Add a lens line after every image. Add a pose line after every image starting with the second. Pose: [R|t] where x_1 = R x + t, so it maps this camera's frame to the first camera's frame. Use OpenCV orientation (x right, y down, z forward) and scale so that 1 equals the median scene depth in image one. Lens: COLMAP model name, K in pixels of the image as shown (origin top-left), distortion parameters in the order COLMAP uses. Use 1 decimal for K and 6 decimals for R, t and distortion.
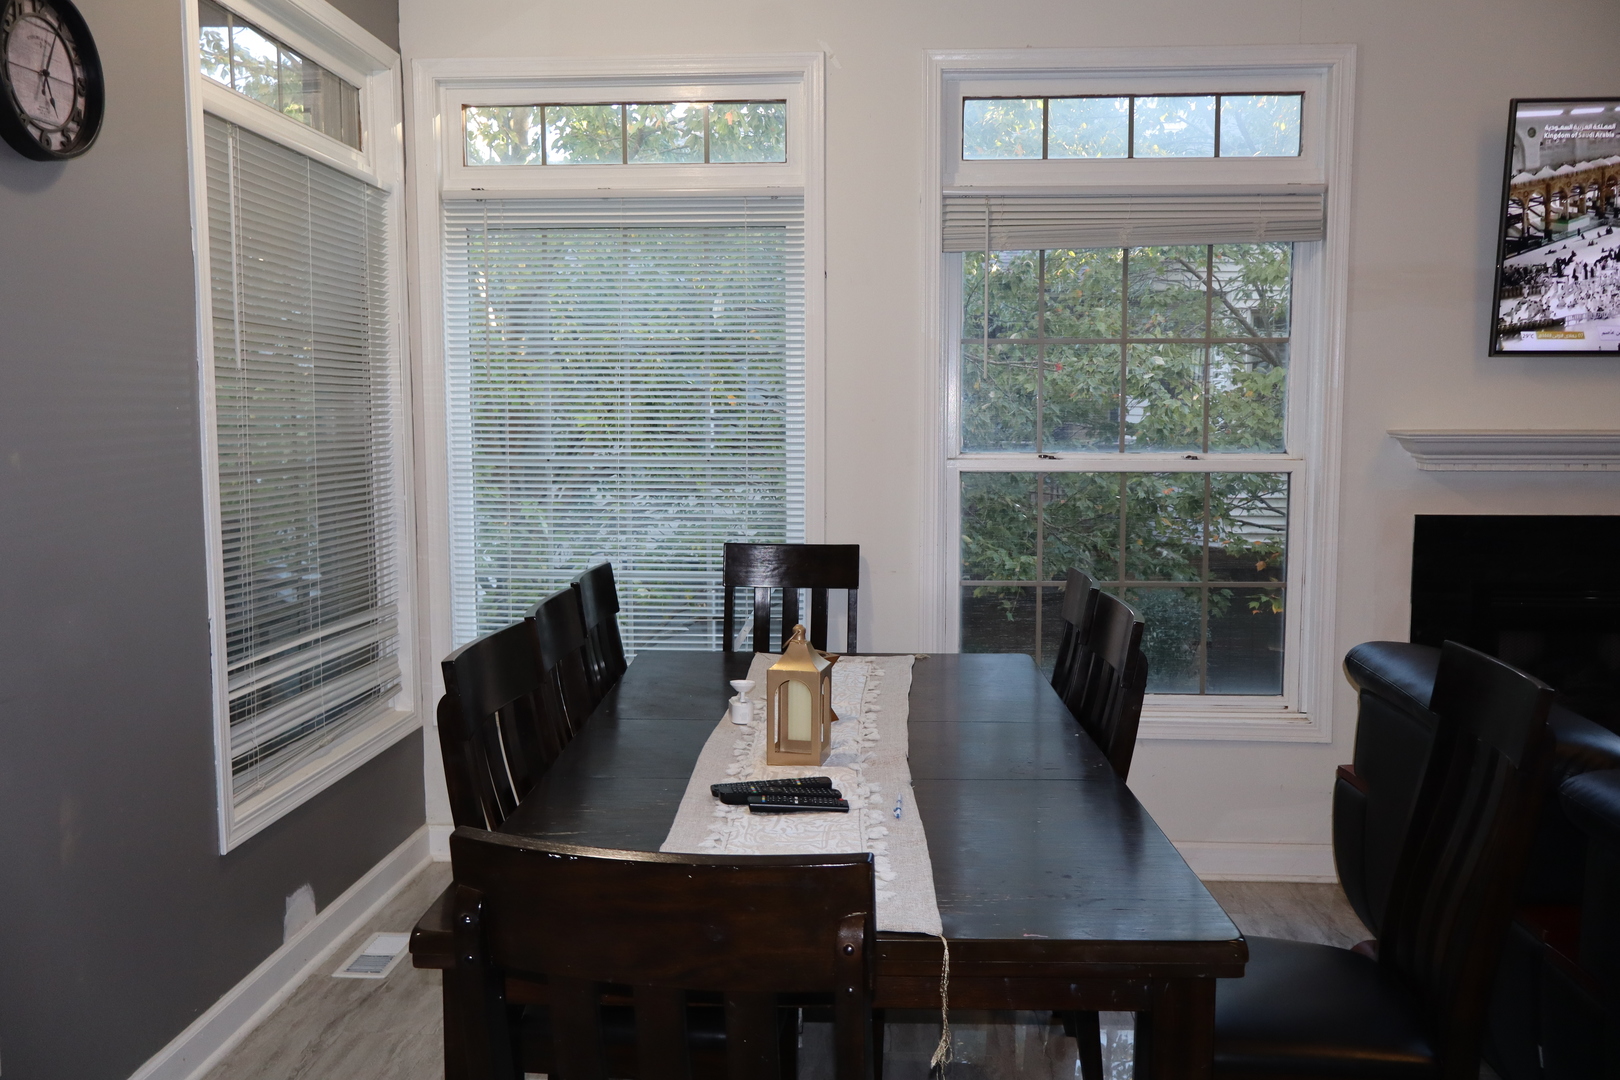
lens RADIAL K [[1394.9, 0, 810.0], [0, 1394.9, 540.0], [0, 0, 1]] dist [-0.001865, -0.006230]
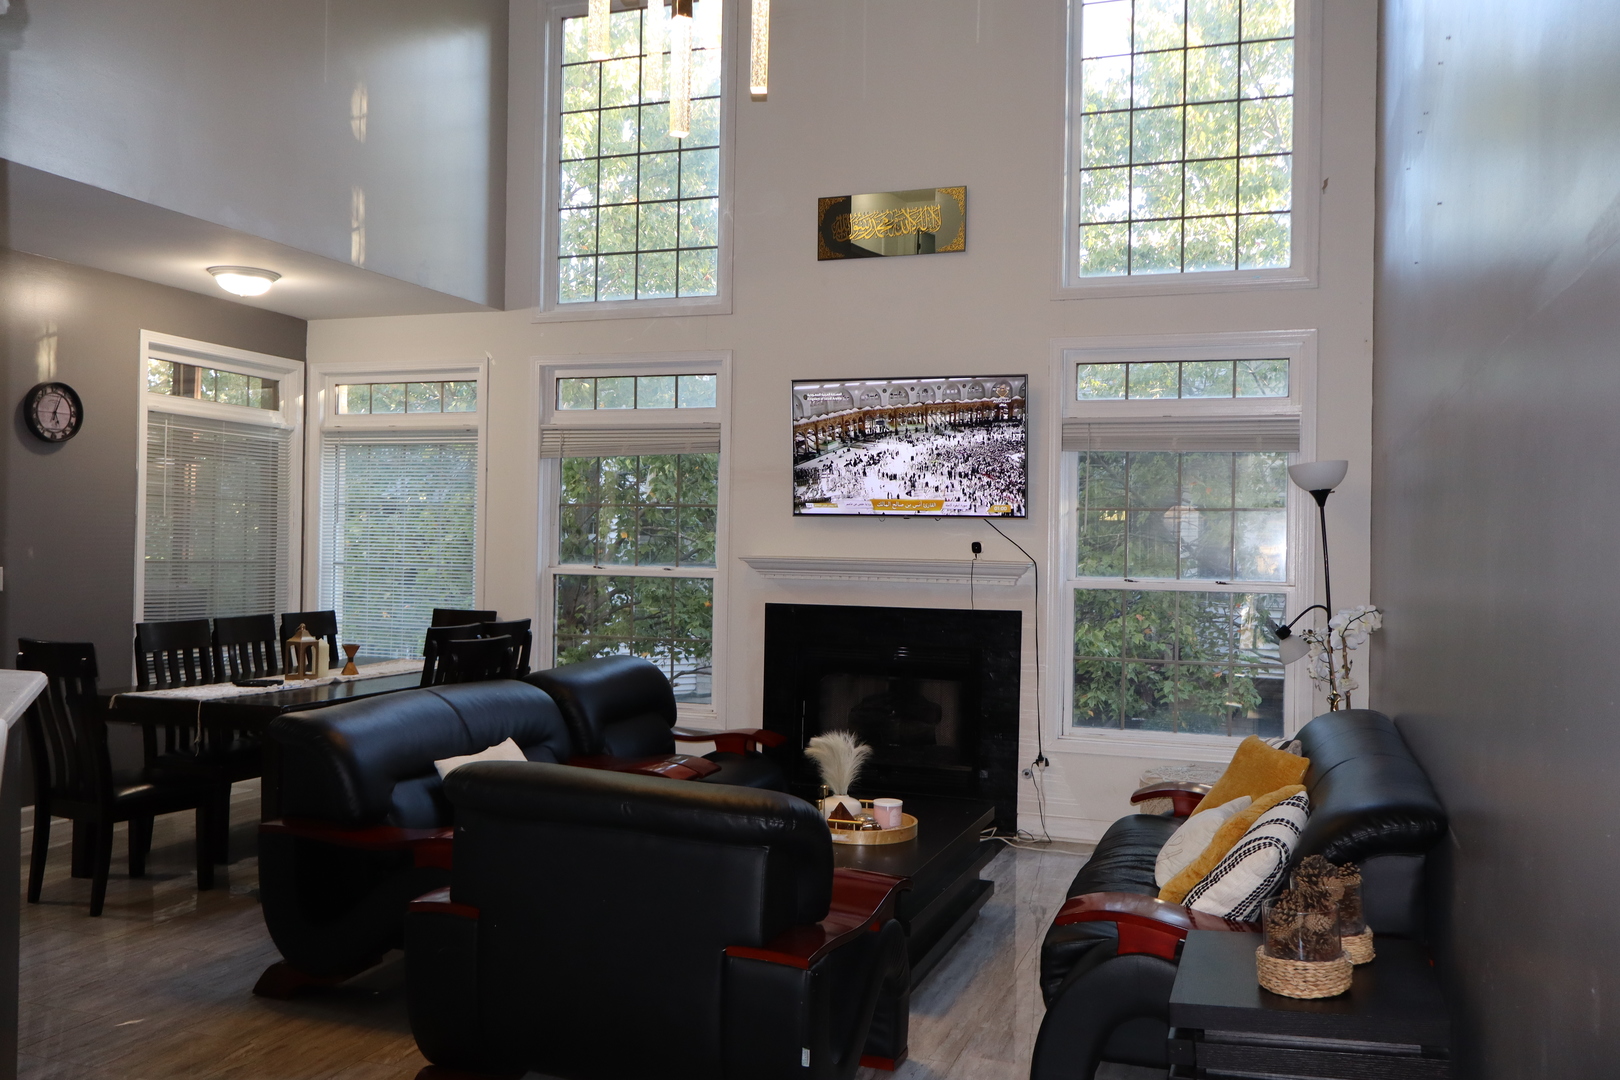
lens RADIAL K [[1312.3, 0, 810.0], [0, 1312.3, 540.0], [0, 0, 1]] dist [-0.000390, -0.004067]
pose [[0.957823, 0.019887, -0.286671, 1.013754], [-0.044088, 0.995961, -0.078213, 0.031538], [0.283958, 0.087553, 0.954831, -0.636346]]
